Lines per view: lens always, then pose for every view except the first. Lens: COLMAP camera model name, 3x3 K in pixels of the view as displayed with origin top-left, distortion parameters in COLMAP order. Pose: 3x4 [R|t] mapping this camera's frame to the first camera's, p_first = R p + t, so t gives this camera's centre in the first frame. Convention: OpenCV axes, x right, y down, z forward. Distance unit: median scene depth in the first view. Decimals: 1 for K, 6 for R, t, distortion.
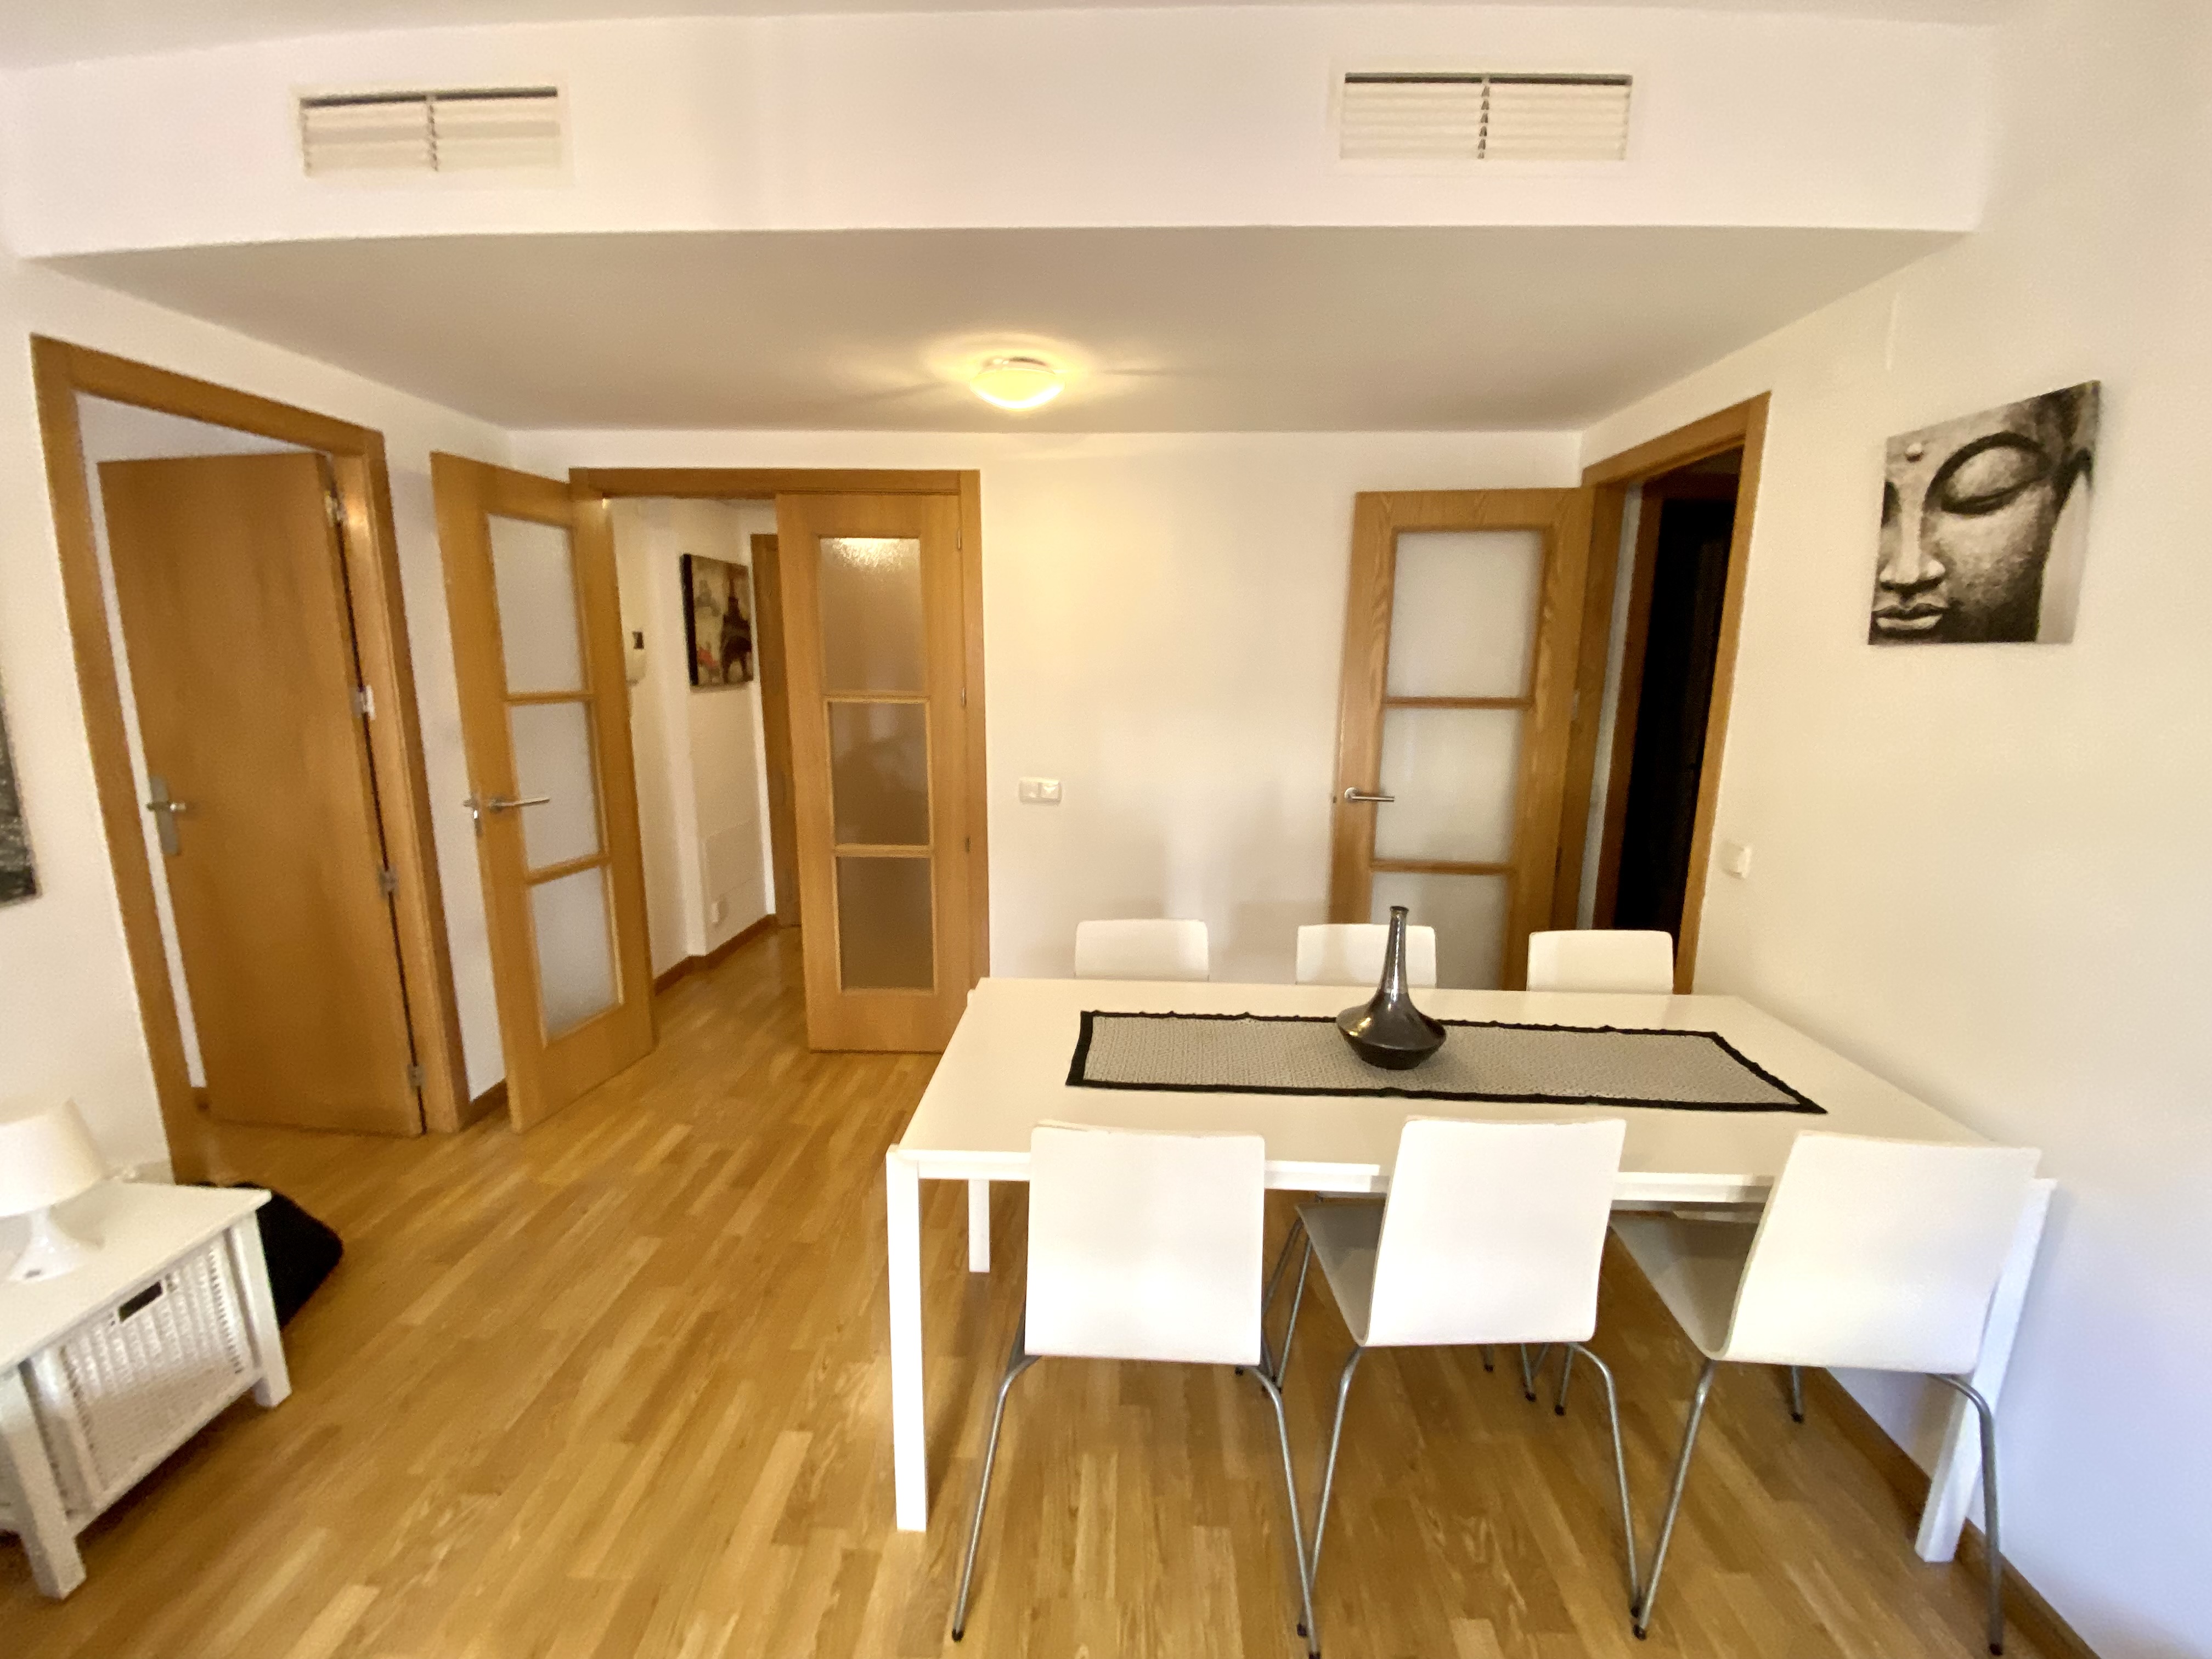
lens RADIAL K [[886.9, 0, 1106.0], [0, 886.9, 829.5], [0, 0, 1]] dist [0.022685, -0.021658]
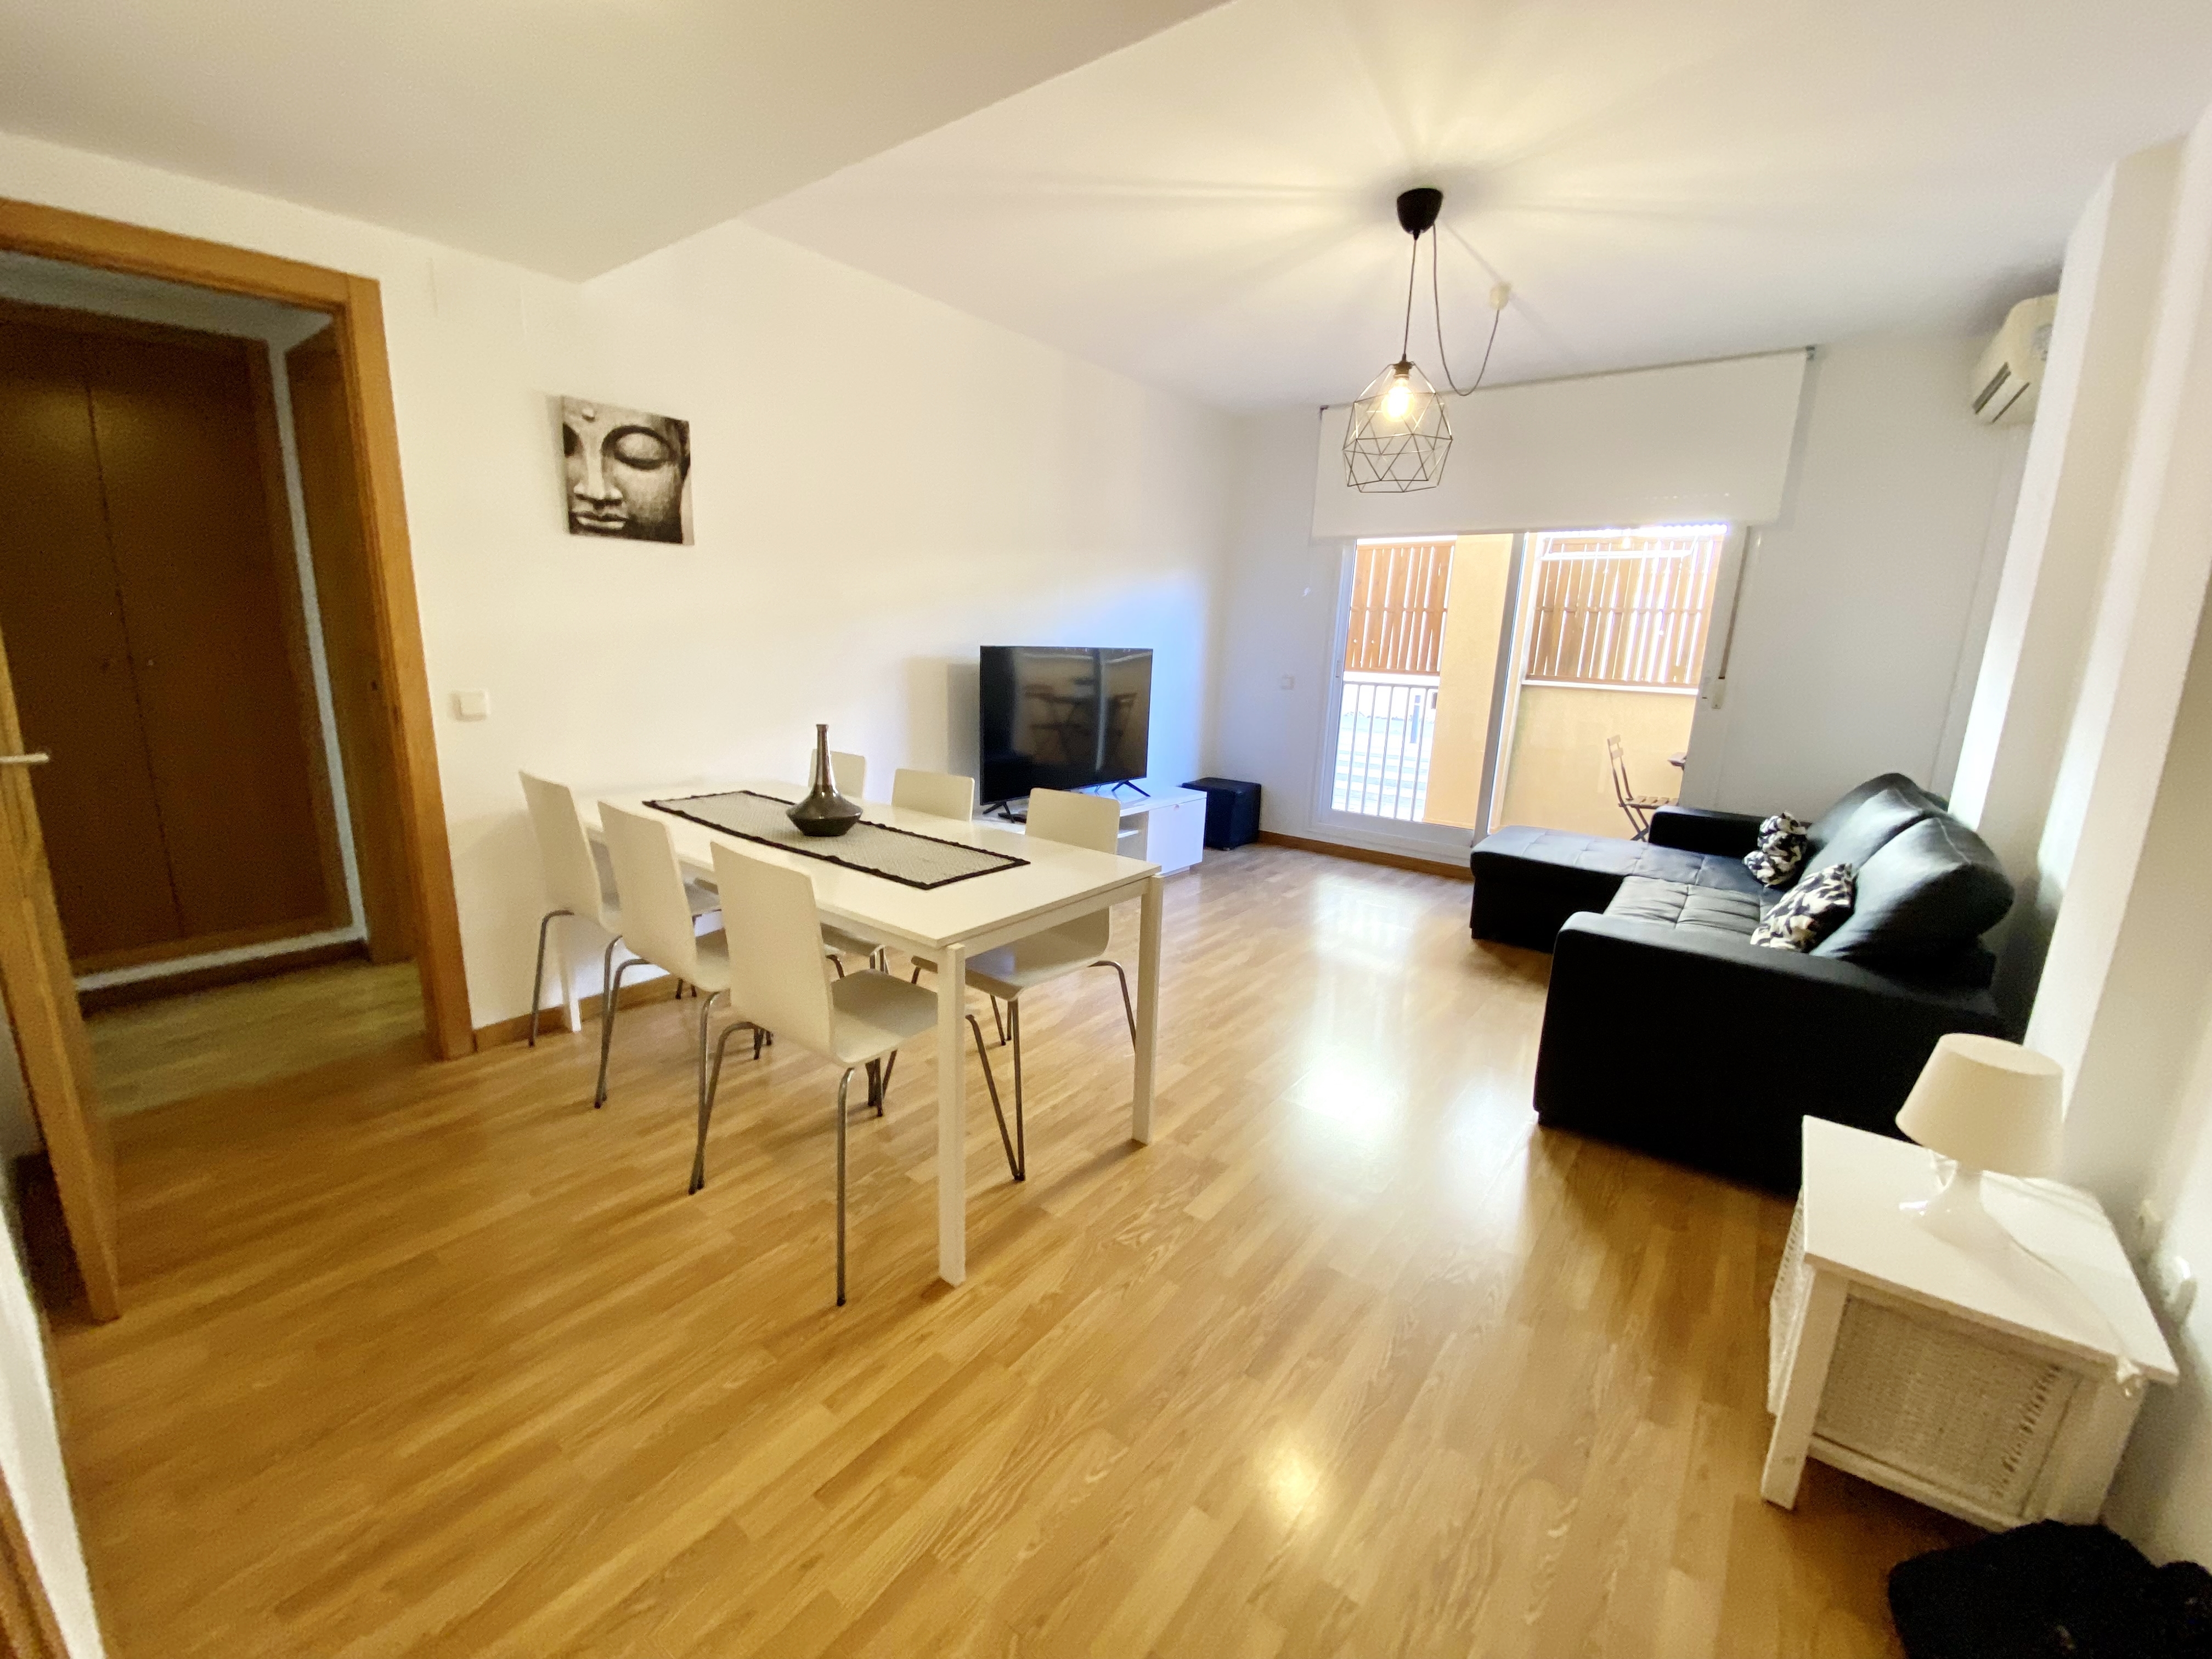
lens RADIAL K [[891.7, 0, 1099.6], [0, 891.7, 825.9], [0, 0, 1]] dist [0.013472, -0.016952]
pose [[-0.808260, -0.161945, 0.566118, -0.880860], [0.069889, 0.928254, 0.365321, -0.254200], [-0.584663, 0.334840, -0.738953, 1.883304]]
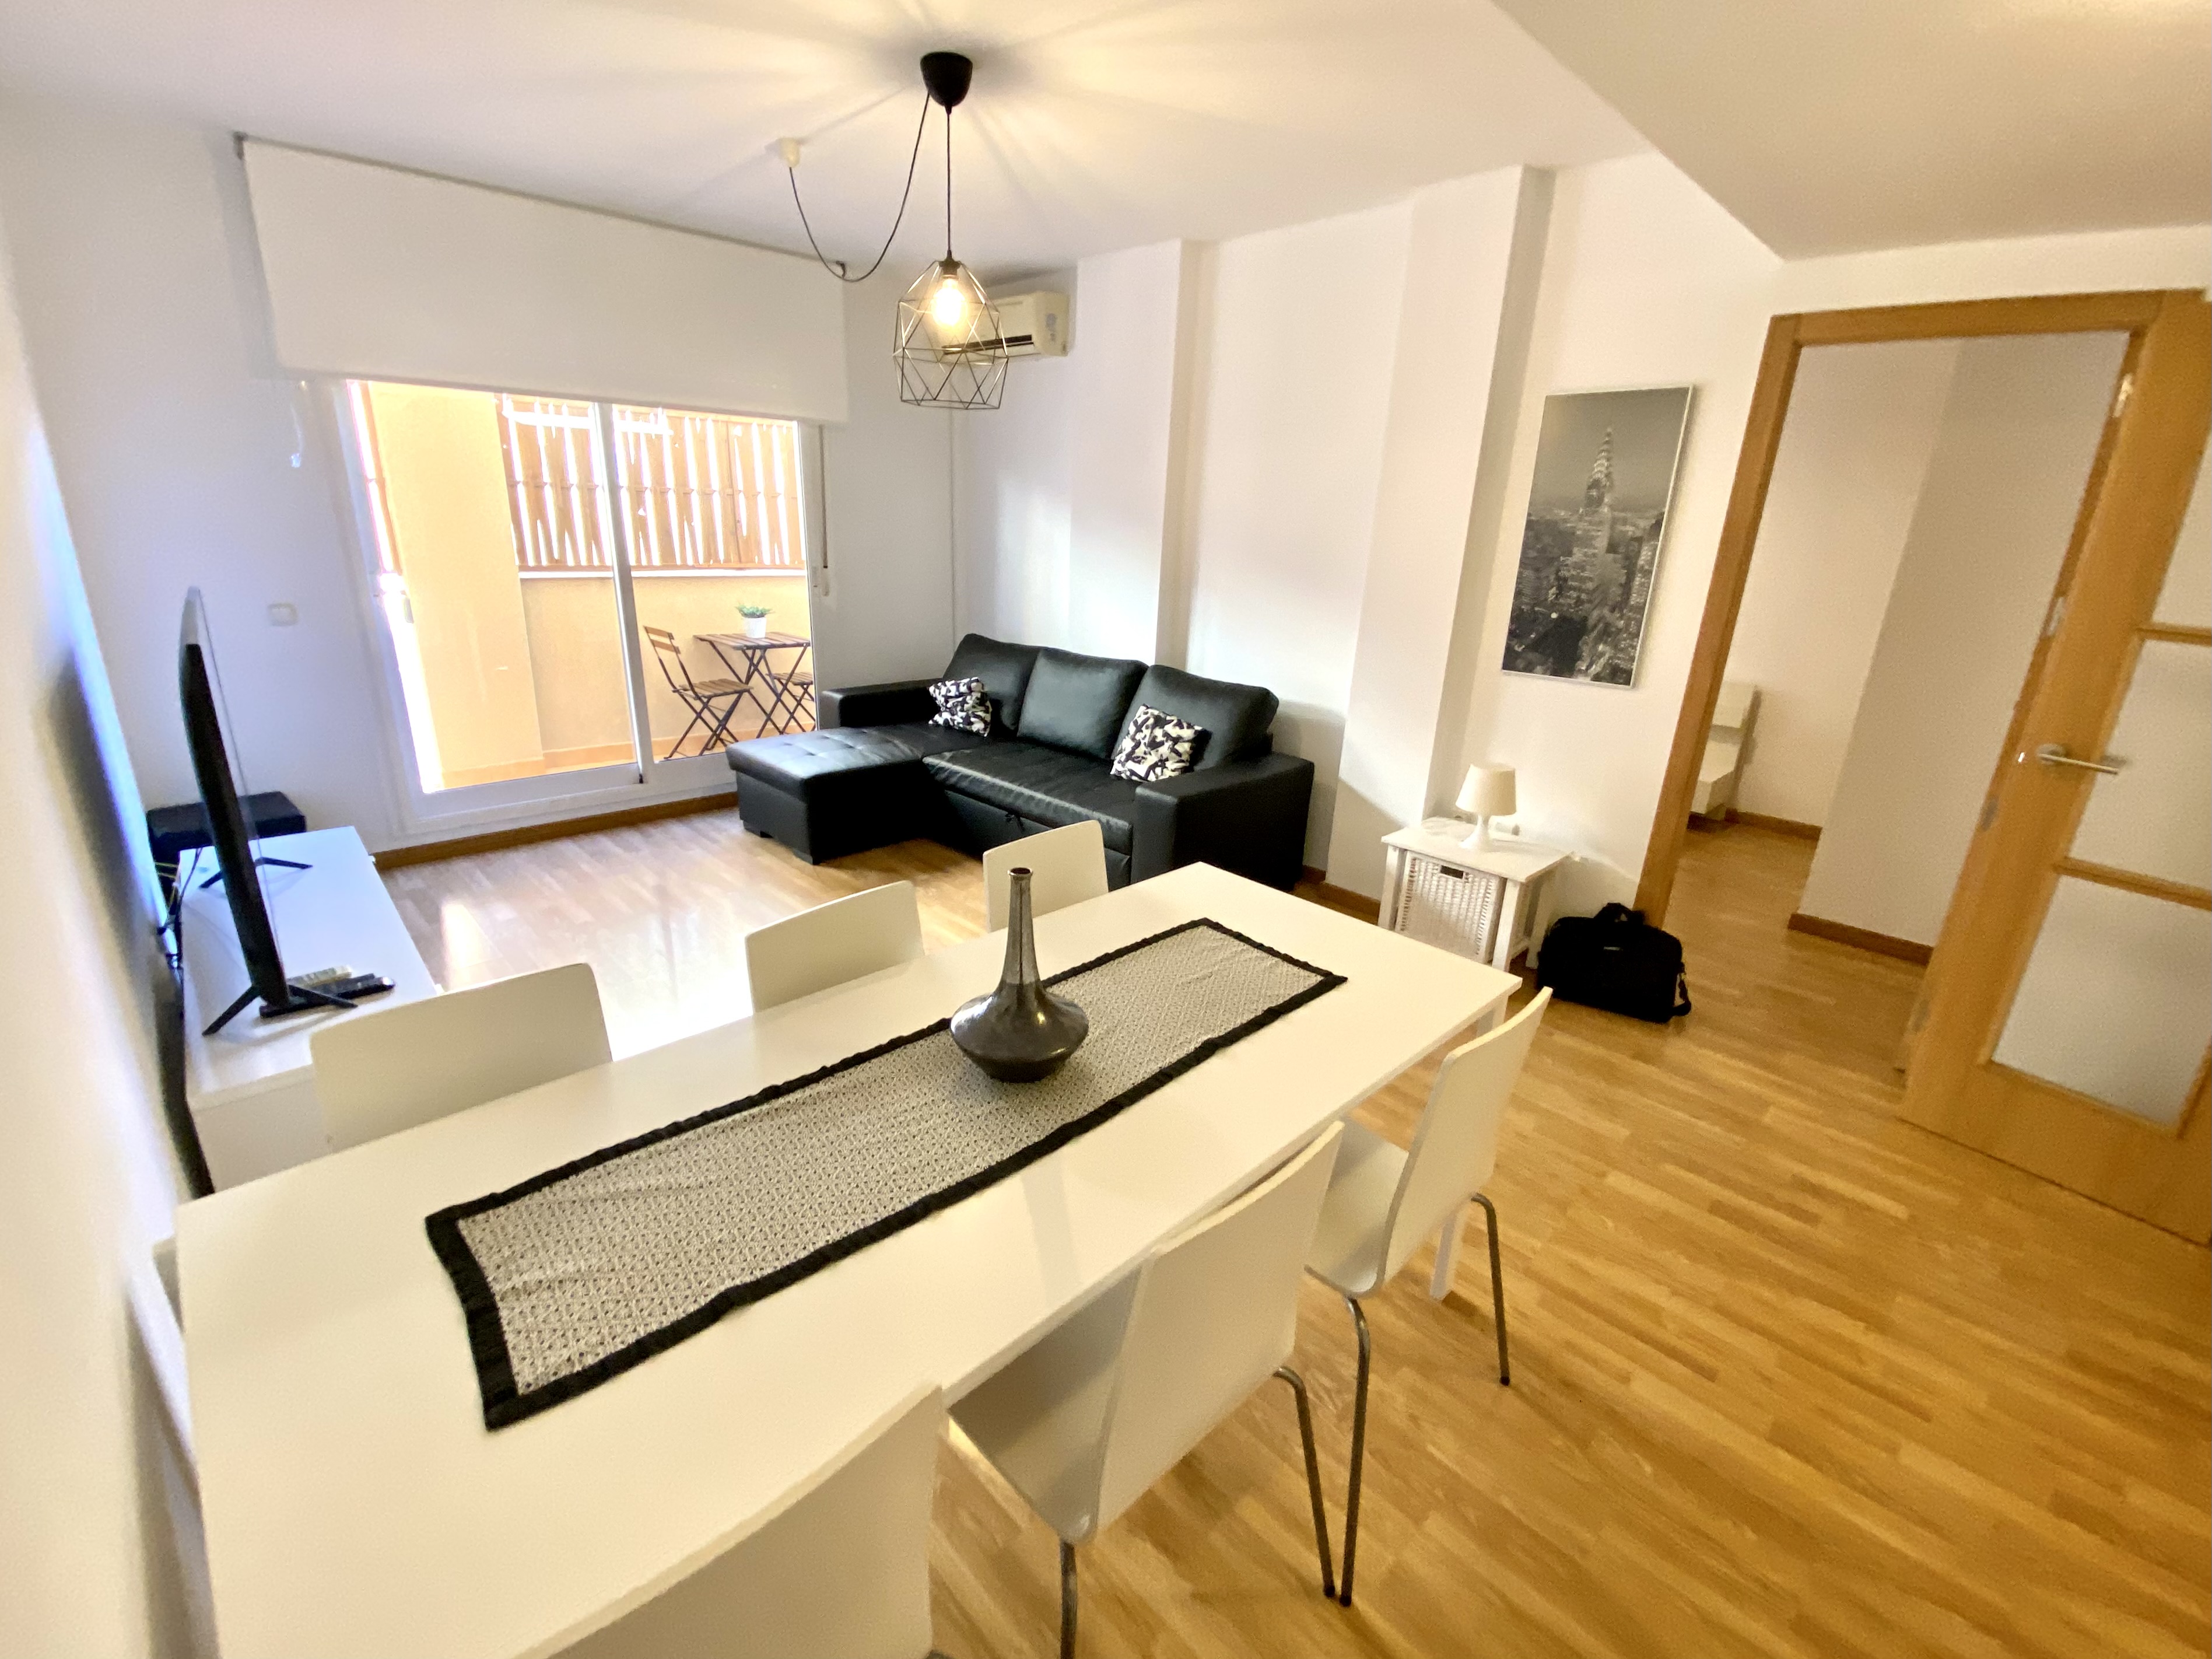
lens RADIAL K [[952.2, 0, 1106.2], [0, 952.2, 824.6], [0, 0, 1]] dist [0.029995, -0.025627]
pose [[-0.693507, 0.189650, -0.695040, 0.835689], [-0.179870, 0.888602, 0.421939, -0.297035], [0.697635, 0.417635, -0.582140, 1.520220]]
